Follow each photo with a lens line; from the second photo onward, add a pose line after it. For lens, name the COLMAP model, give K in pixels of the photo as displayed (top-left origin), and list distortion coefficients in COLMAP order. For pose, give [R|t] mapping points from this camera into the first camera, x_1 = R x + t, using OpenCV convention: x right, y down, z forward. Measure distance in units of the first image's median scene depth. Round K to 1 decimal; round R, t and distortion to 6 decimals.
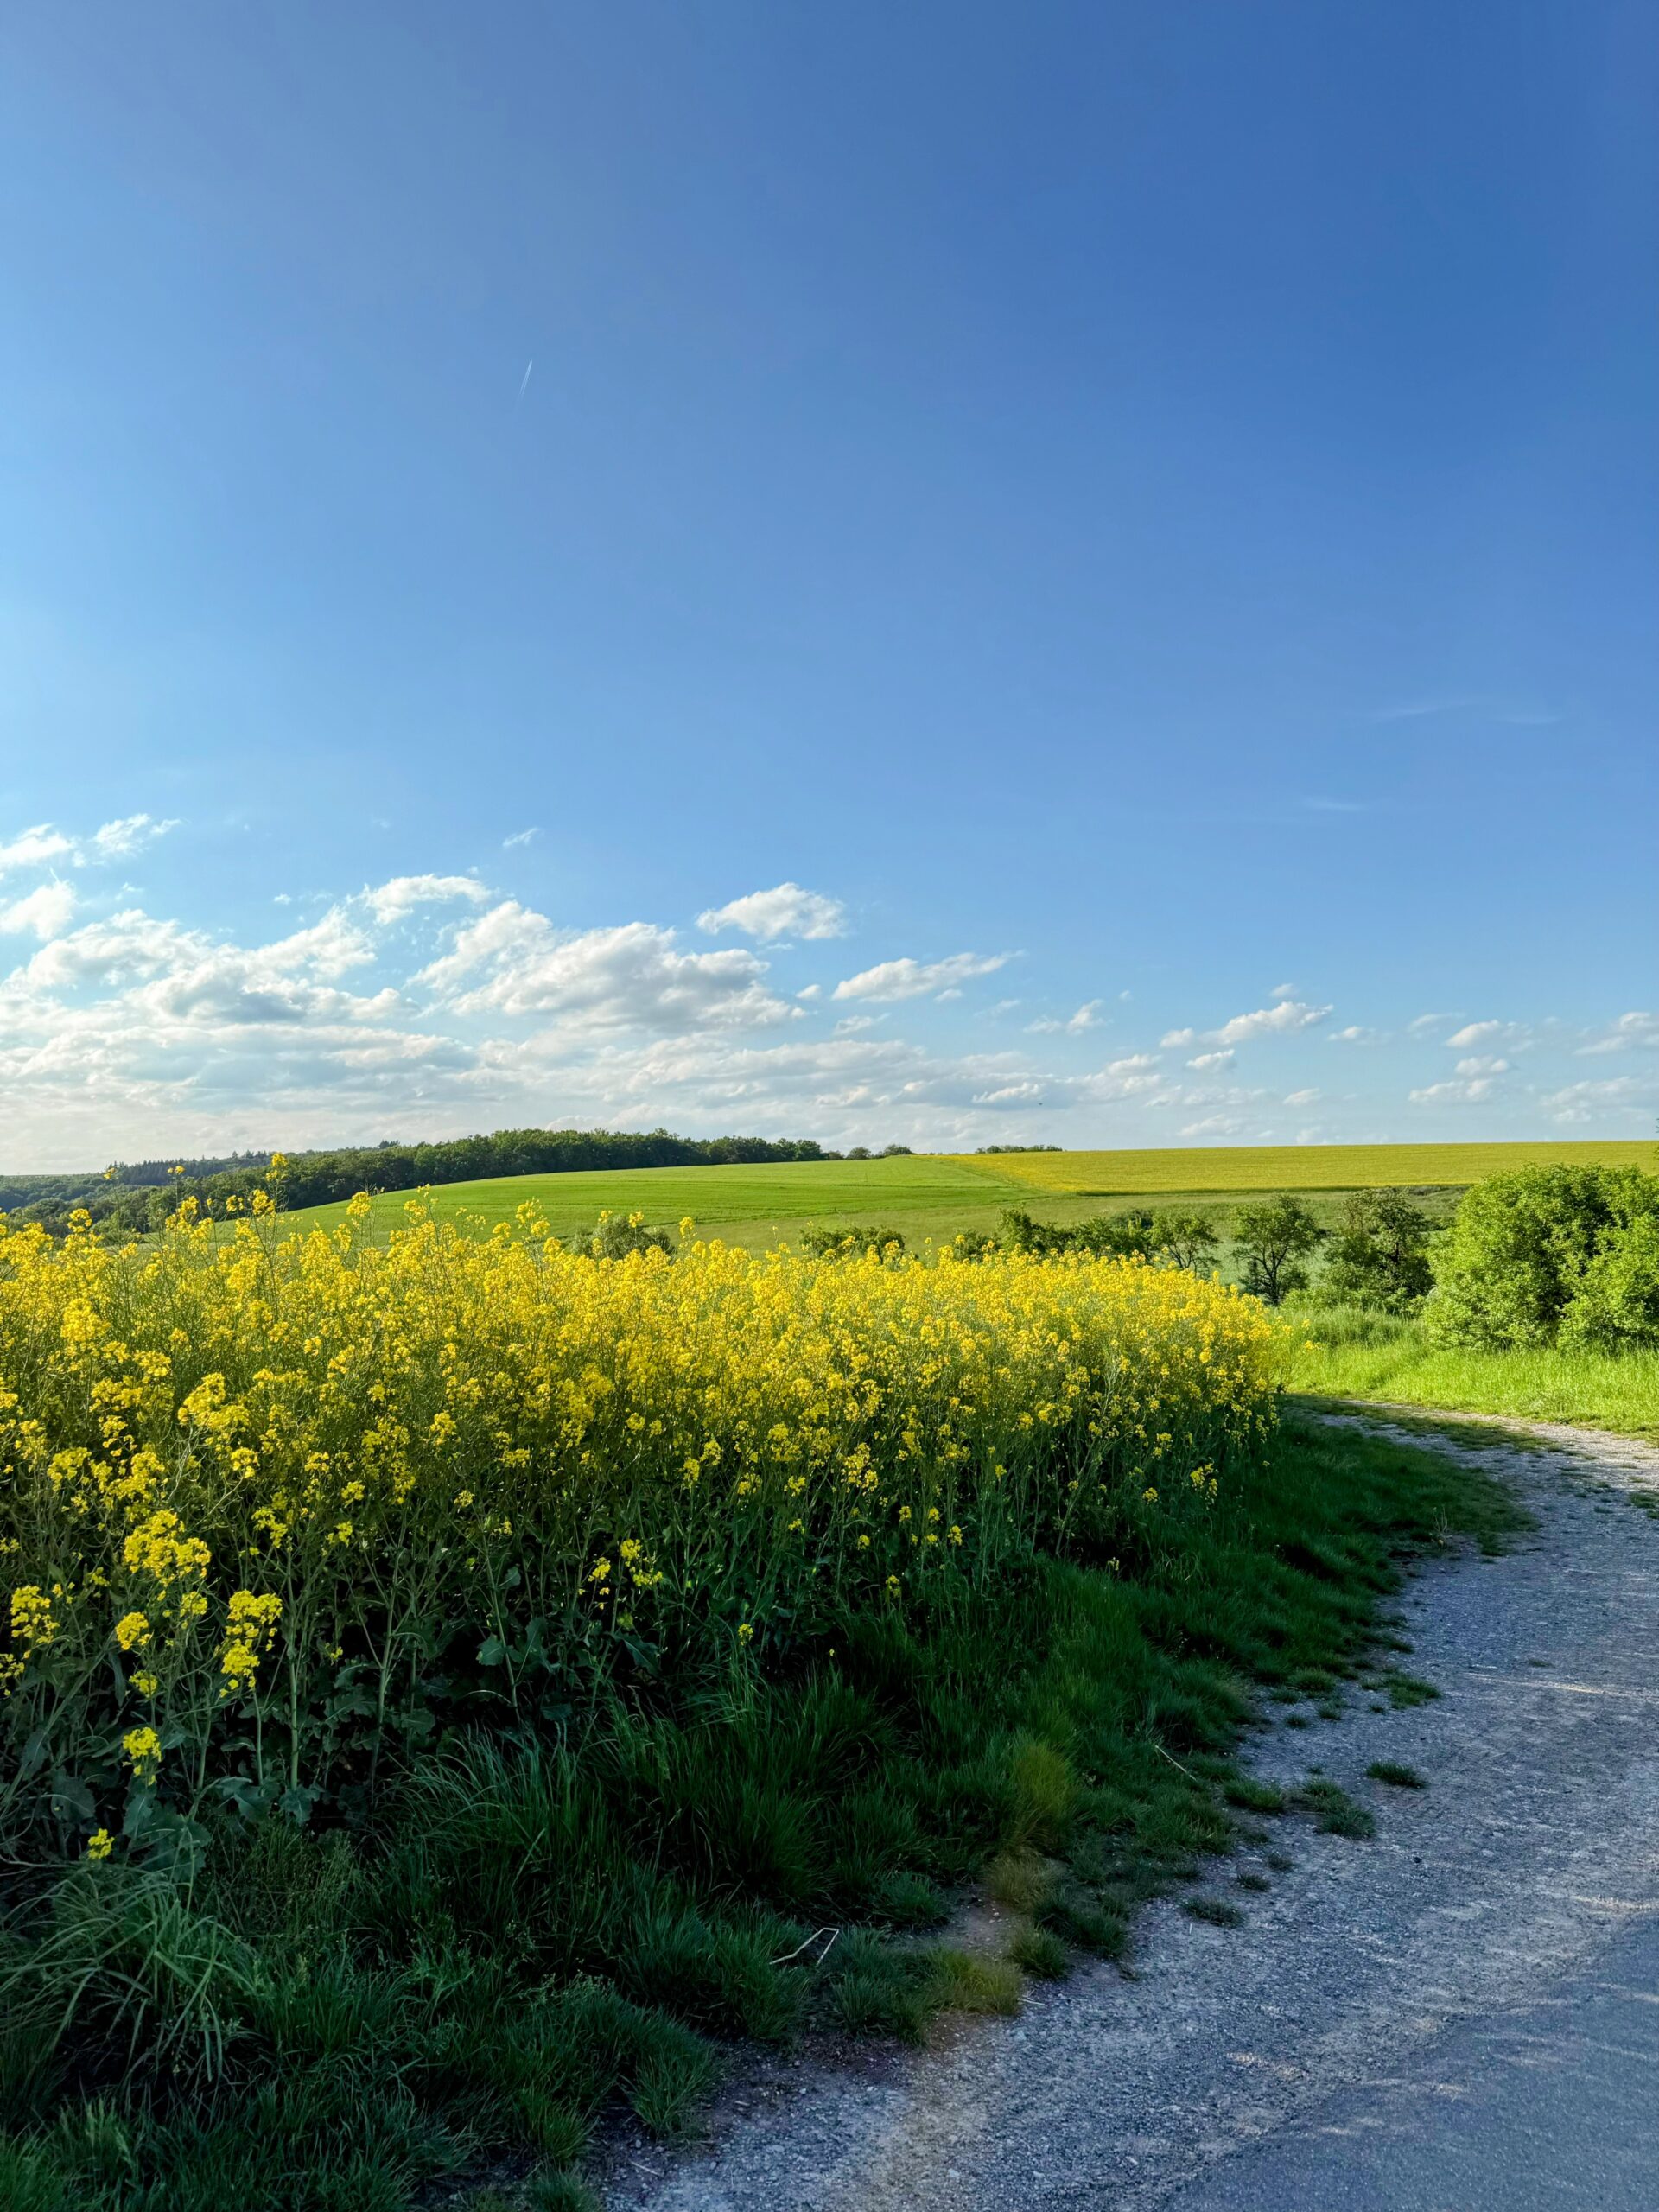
lens RADIAL K [[1536.8, 0, 836.2], [0, 1536.8, 1109.5], [0, 0, 1]] dist [0.053934, 0.001107]
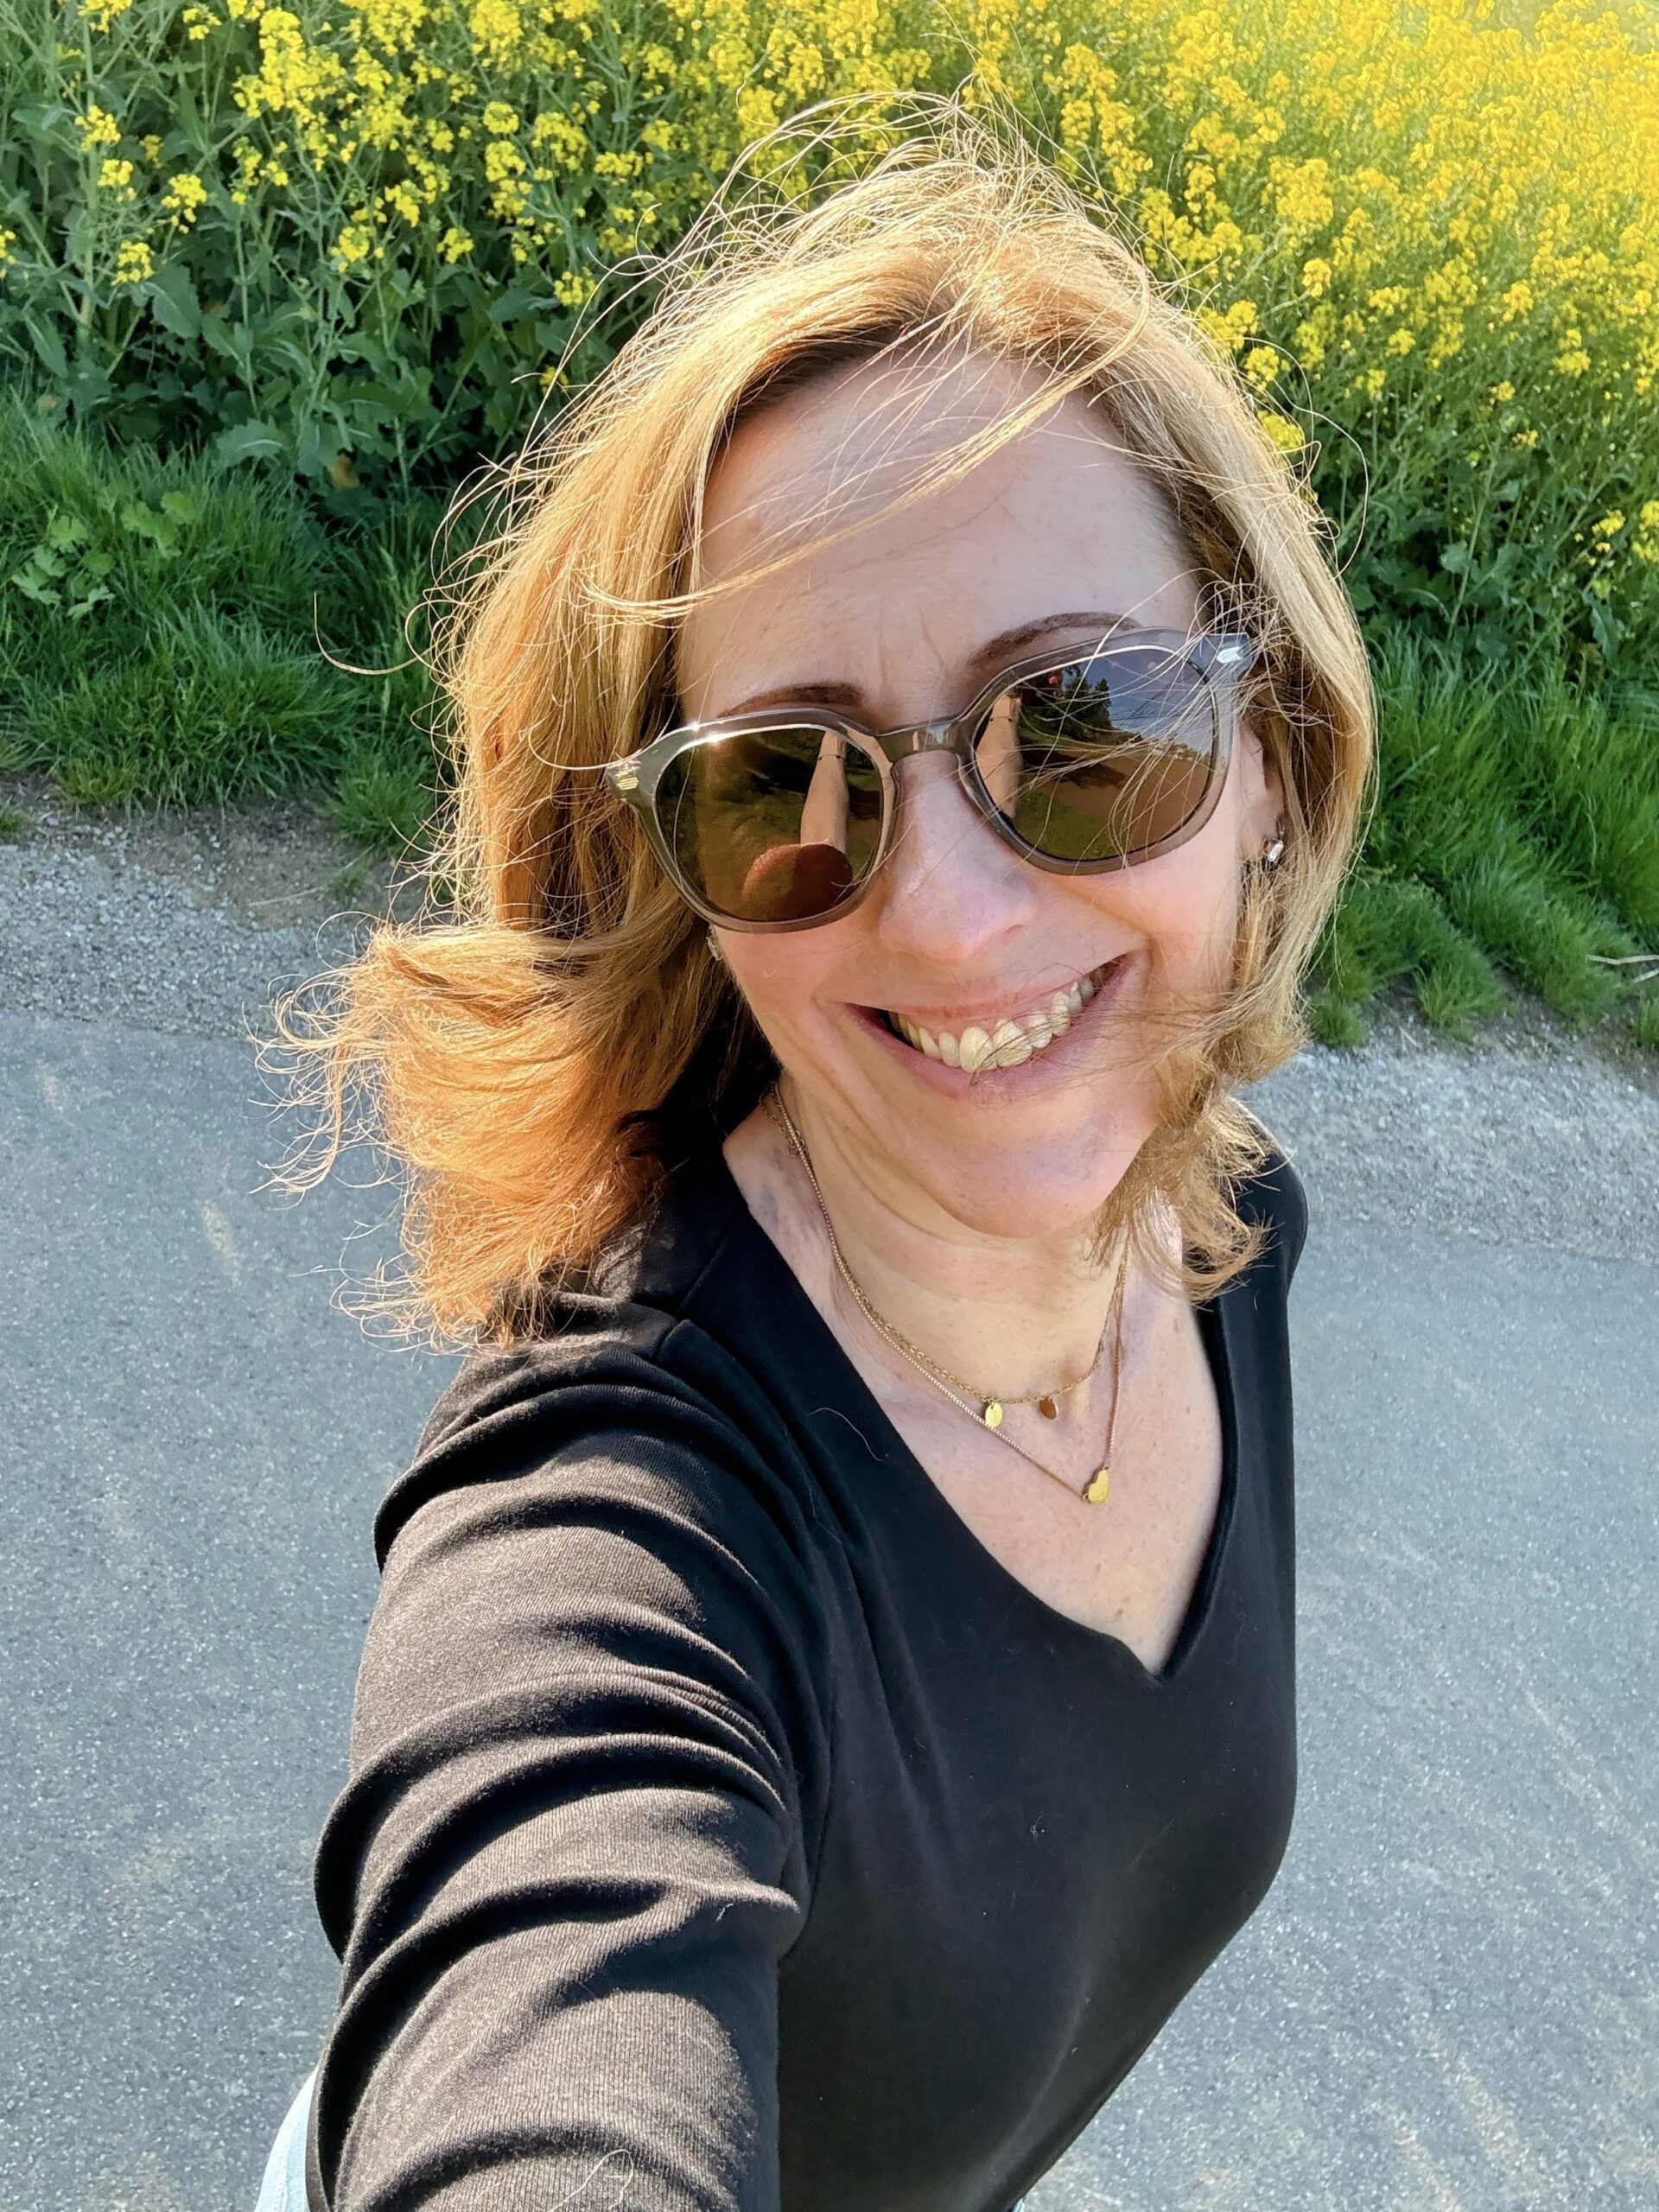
lens RADIAL K [[1934.9, 0, 834.6], [0, 1934.9, 1111.6], [0, 0, 1]] dist [0.016690, 0.012949]
pose [[0.809181, 0.490316, -0.323753, 0.017205], [-0.206312, 0.753034, 0.624800, -0.056061], [0.550147, -0.438782, 0.710499, -0.193210]]
